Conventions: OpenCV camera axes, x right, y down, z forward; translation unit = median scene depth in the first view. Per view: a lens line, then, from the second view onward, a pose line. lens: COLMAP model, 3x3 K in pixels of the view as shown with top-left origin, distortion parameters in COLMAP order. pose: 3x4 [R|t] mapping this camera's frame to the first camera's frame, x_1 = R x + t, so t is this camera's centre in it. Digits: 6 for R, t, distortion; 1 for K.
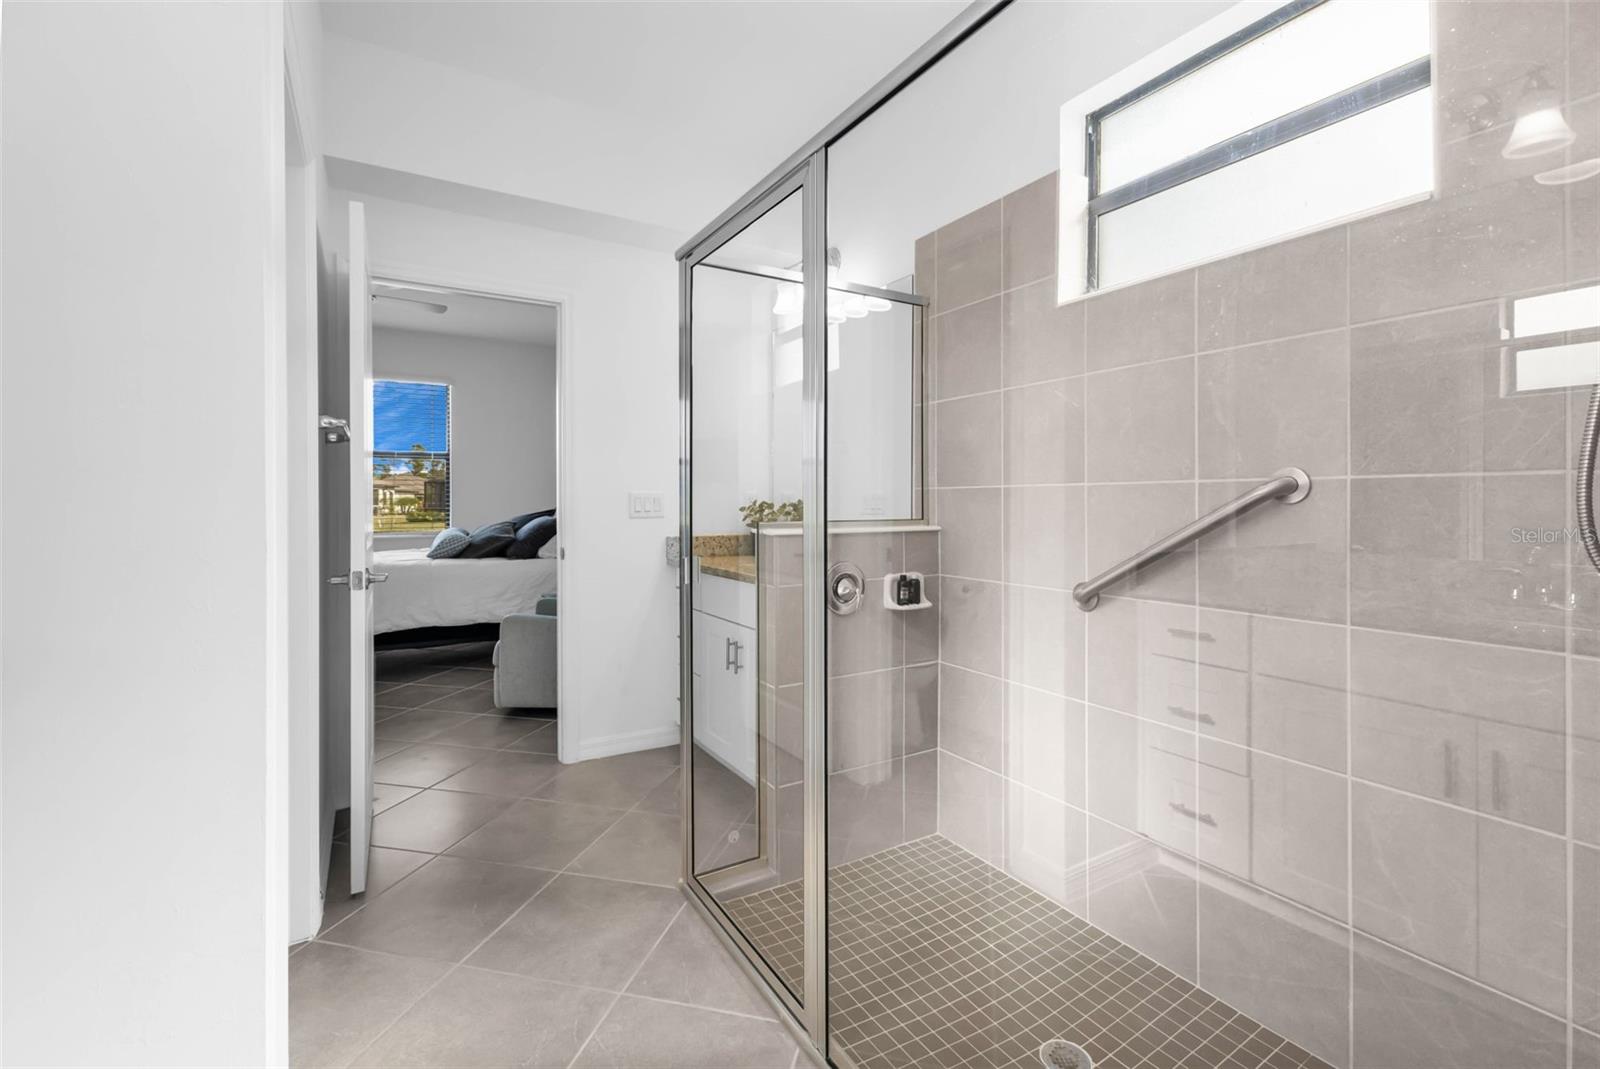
lens RADIAL K [[701.9, 0, 797.9], [0, 701.9, 491.0], [0, 0, 1]] dist [0.010130, -0.000057]
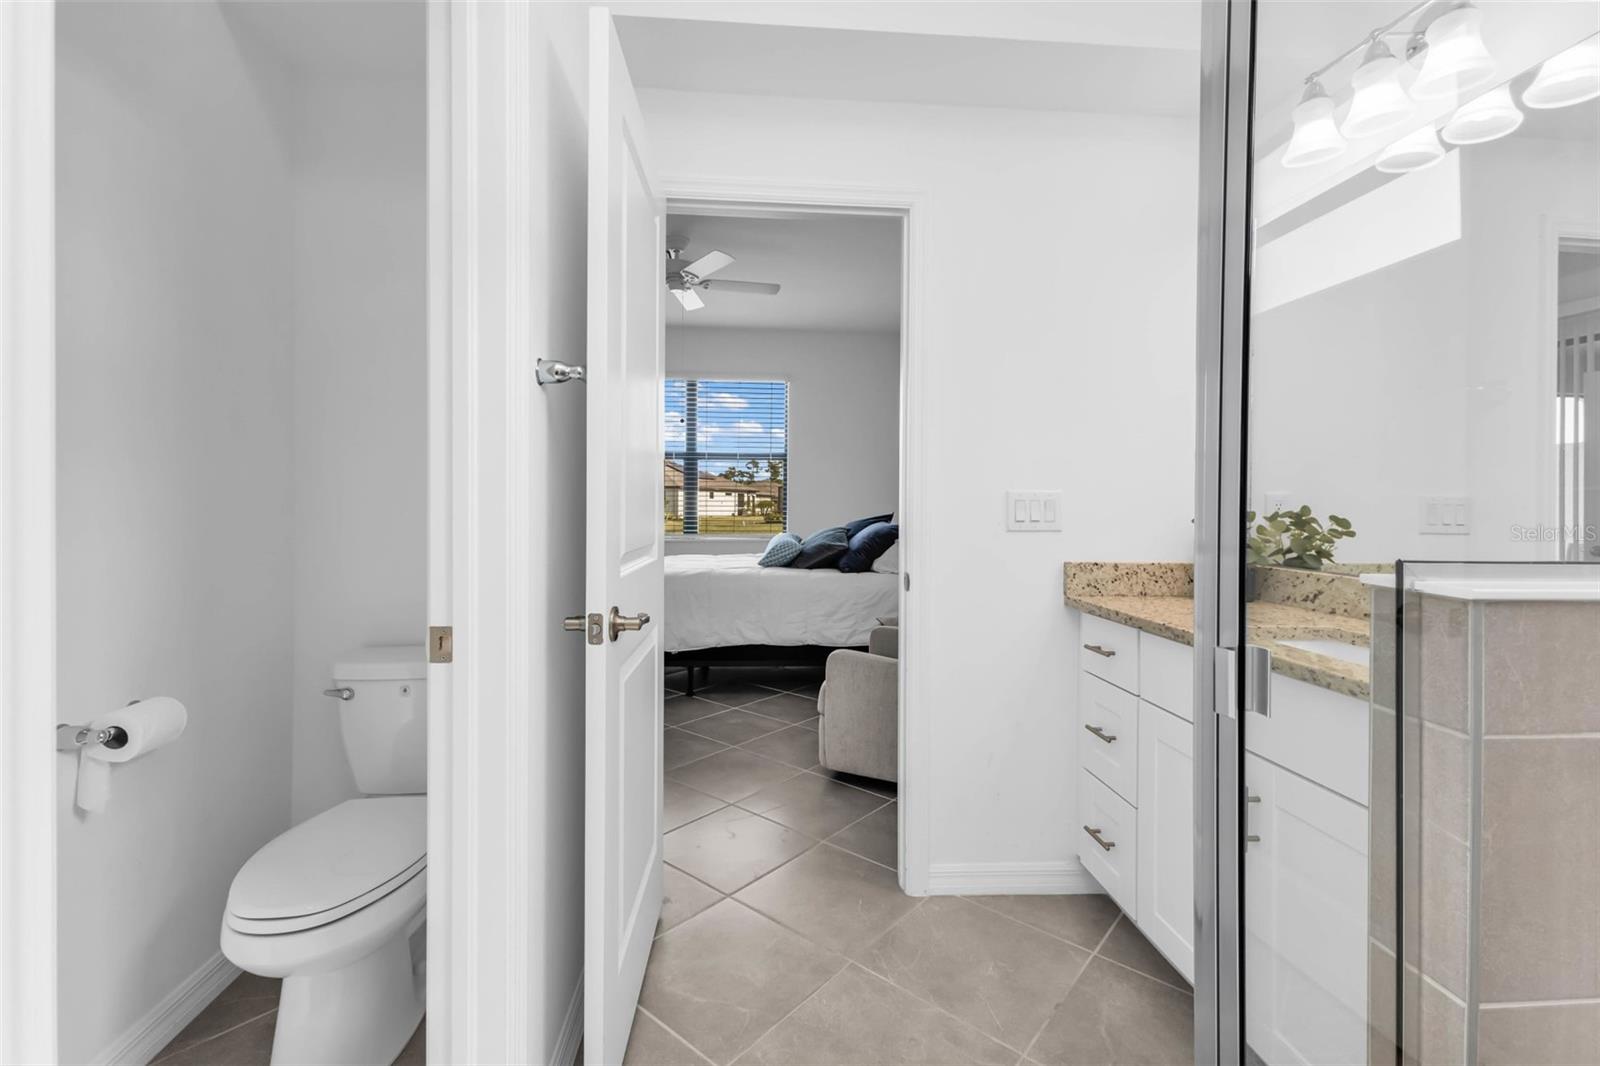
lens RADIAL K [[698.1, 0, 802.1], [0, 698.1, 524.1], [0, 0, 1]] dist [0.008543, -0.000550]
pose [[0.897520, 0.022848, -0.440381, -0.080412], [-0.005371, 0.999149, 0.040891, 0.004387], [0.440940, -0.034336, 0.896880, 0.217989]]
